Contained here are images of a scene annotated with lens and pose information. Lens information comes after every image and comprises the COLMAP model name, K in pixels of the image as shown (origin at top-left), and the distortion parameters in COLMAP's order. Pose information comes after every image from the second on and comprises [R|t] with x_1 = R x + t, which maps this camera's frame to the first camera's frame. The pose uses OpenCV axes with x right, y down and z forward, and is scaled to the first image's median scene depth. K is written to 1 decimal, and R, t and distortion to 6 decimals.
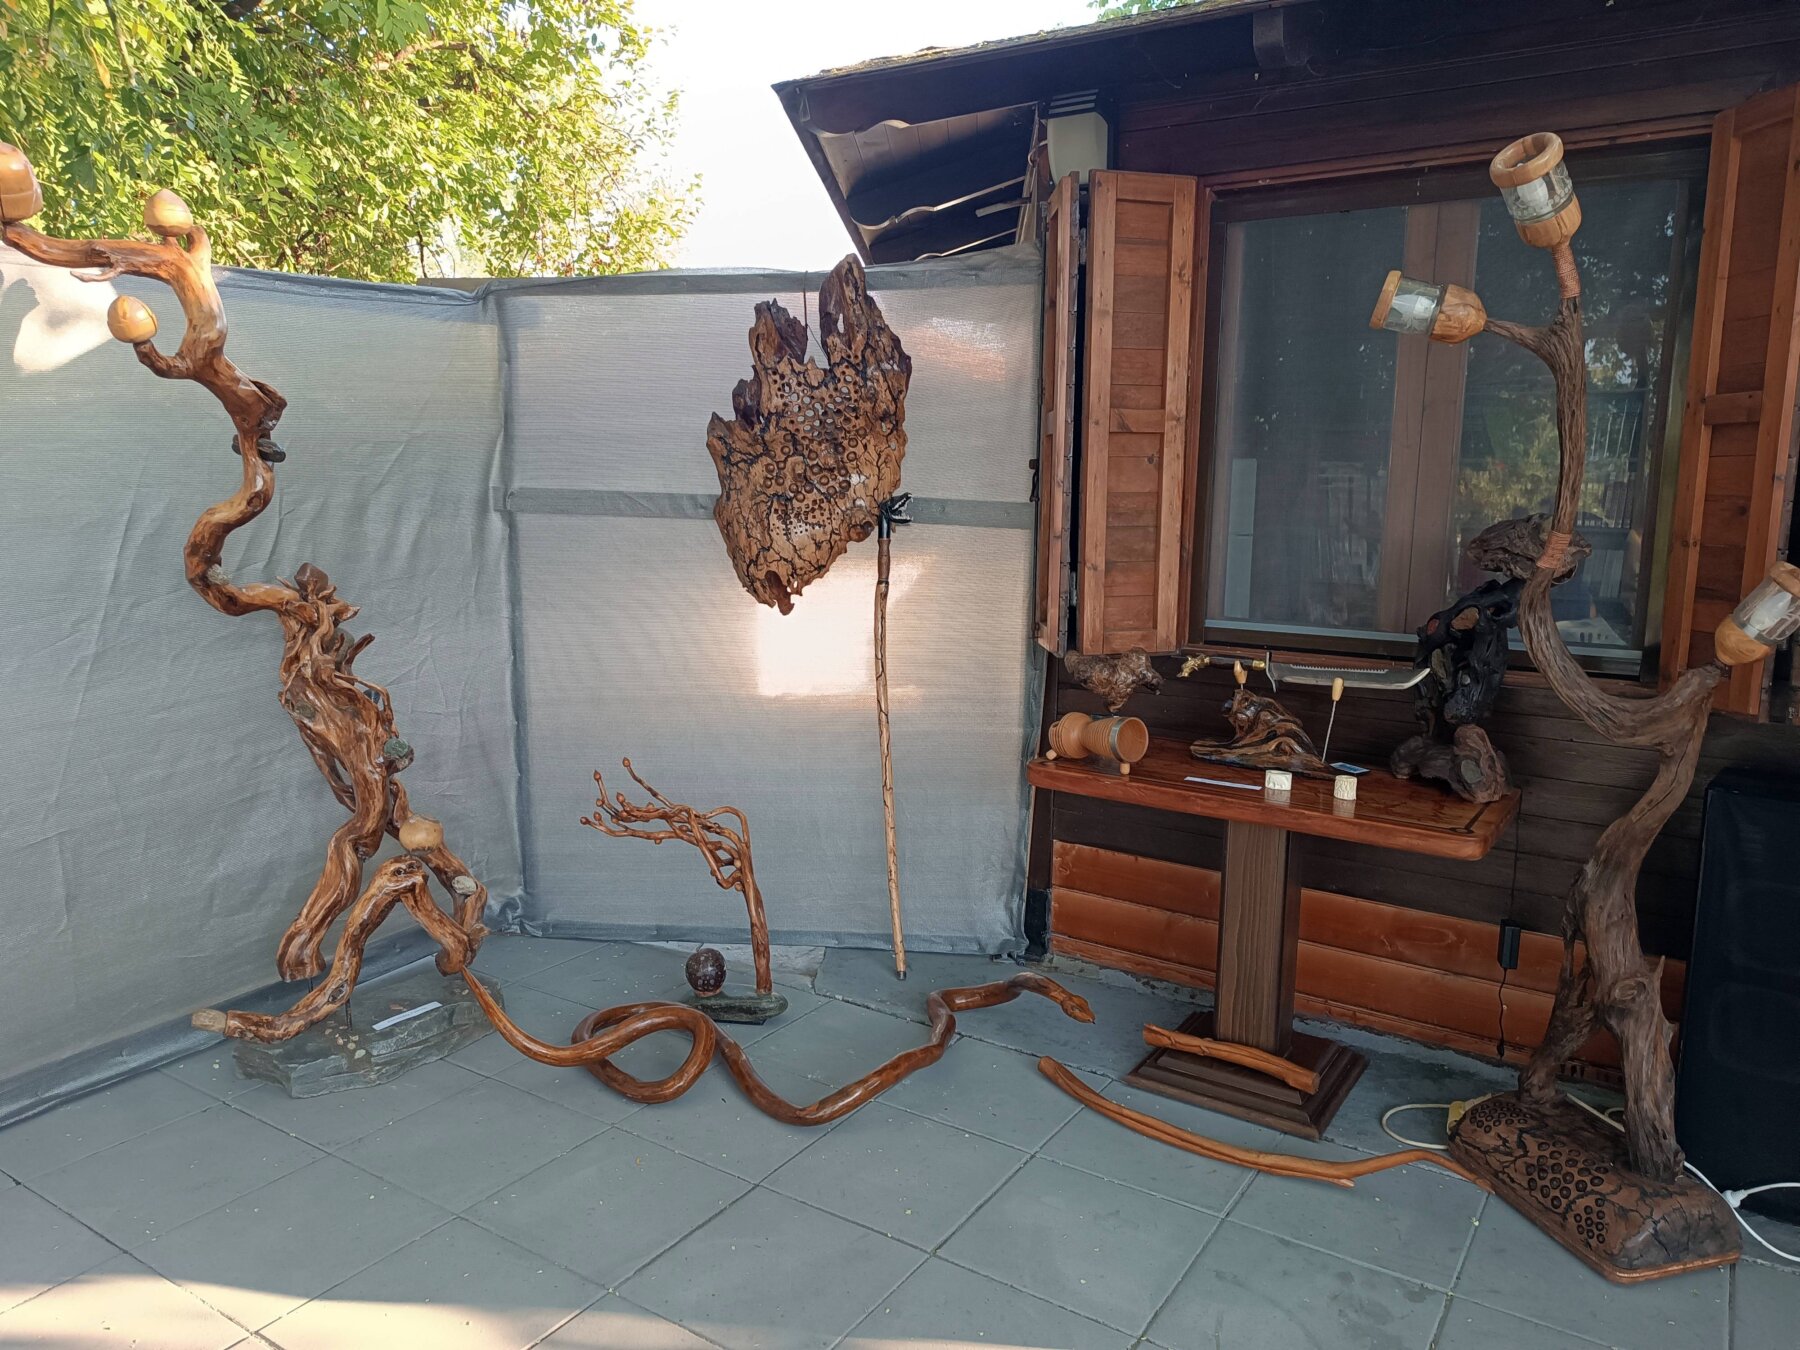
lens RADIAL K [[1299.5, 0, 894.3], [0, 1299.5, 677.9], [0, 0, 1]] dist [0.011315, 0.001010]
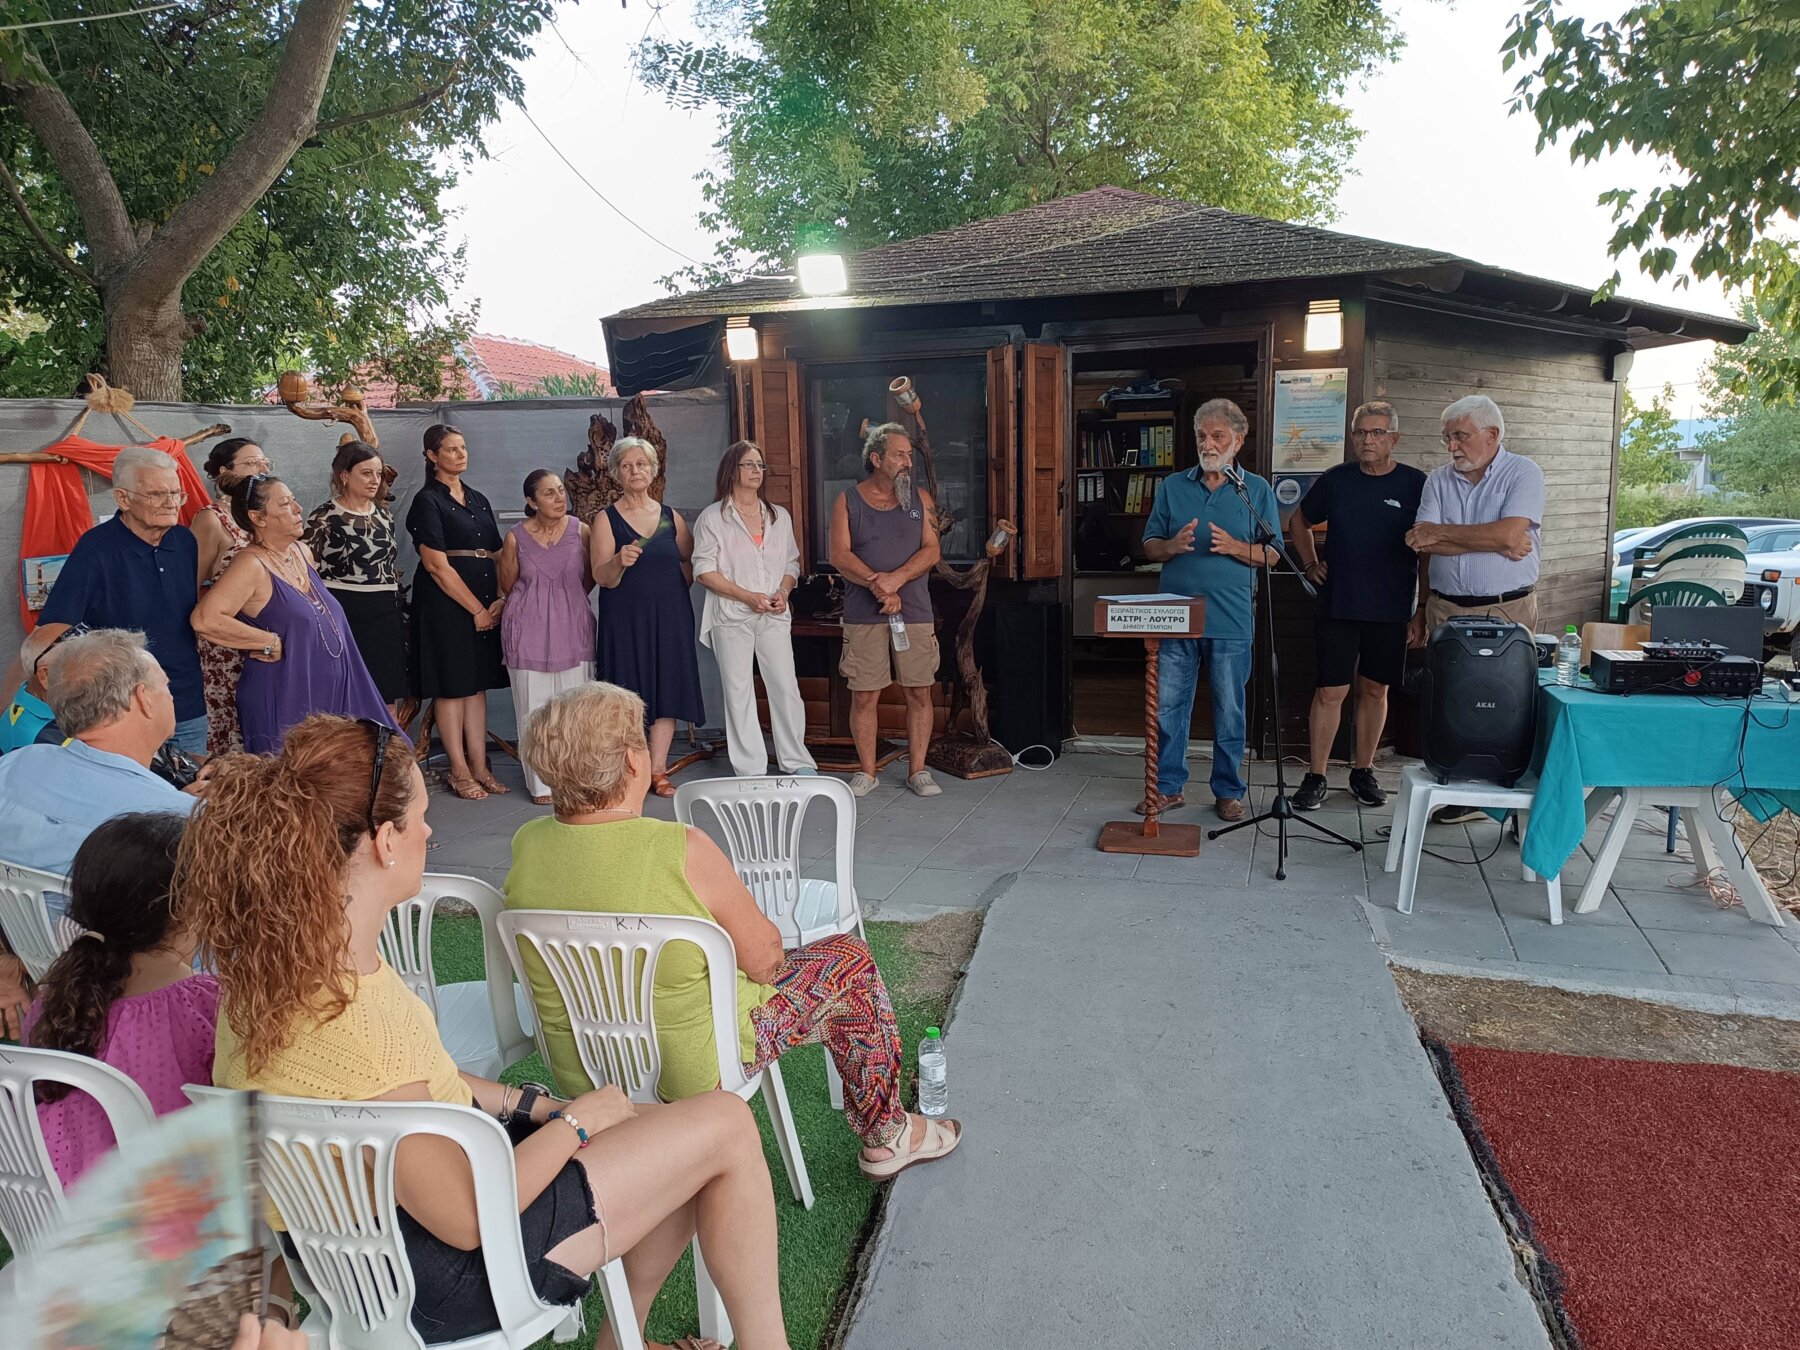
lens RADIAL K [[1281.9, 0, 893.9], [0, 1281.9, 668.9], [0, 0, 1]] dist [0.013245, -0.006465]
pose [[0.964353, -0.066378, 0.256160, -0.198799], [0.069734, 0.997557, -0.004029, 0.158105], [-0.255266, 0.021749, 0.966626, -1.116962]]
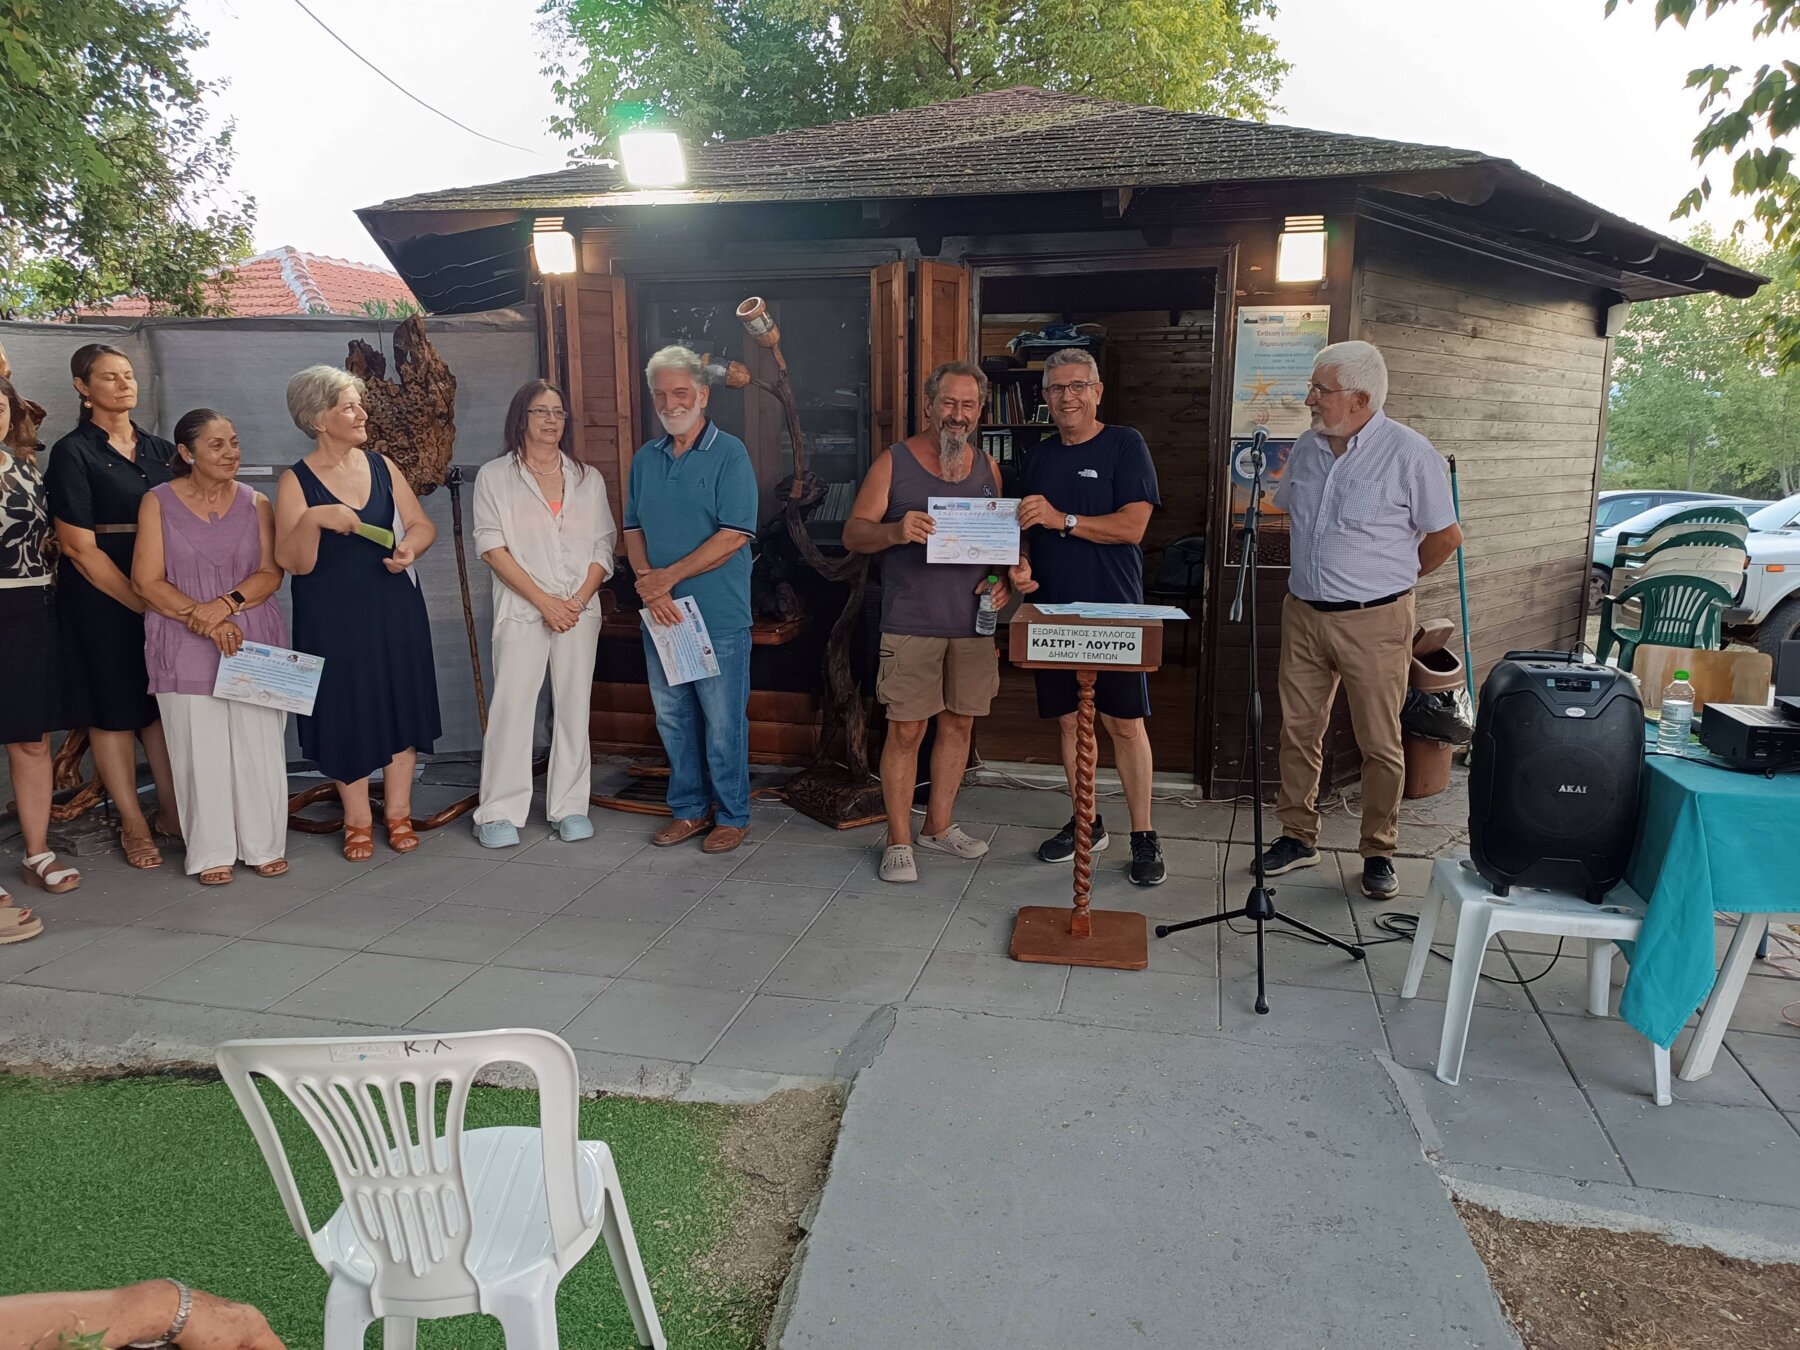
lens RADIAL K [[1291.4, 0, 899.3], [0, 1291.4, 672.0], [0, 0, 1]] dist [0.011949, -0.009541]
pose [[0.940450, -0.069673, 0.332715, -0.030989], [0.060063, 0.997429, 0.039094, 0.088109], [-0.334583, -0.016782, 0.942217, -0.713674]]
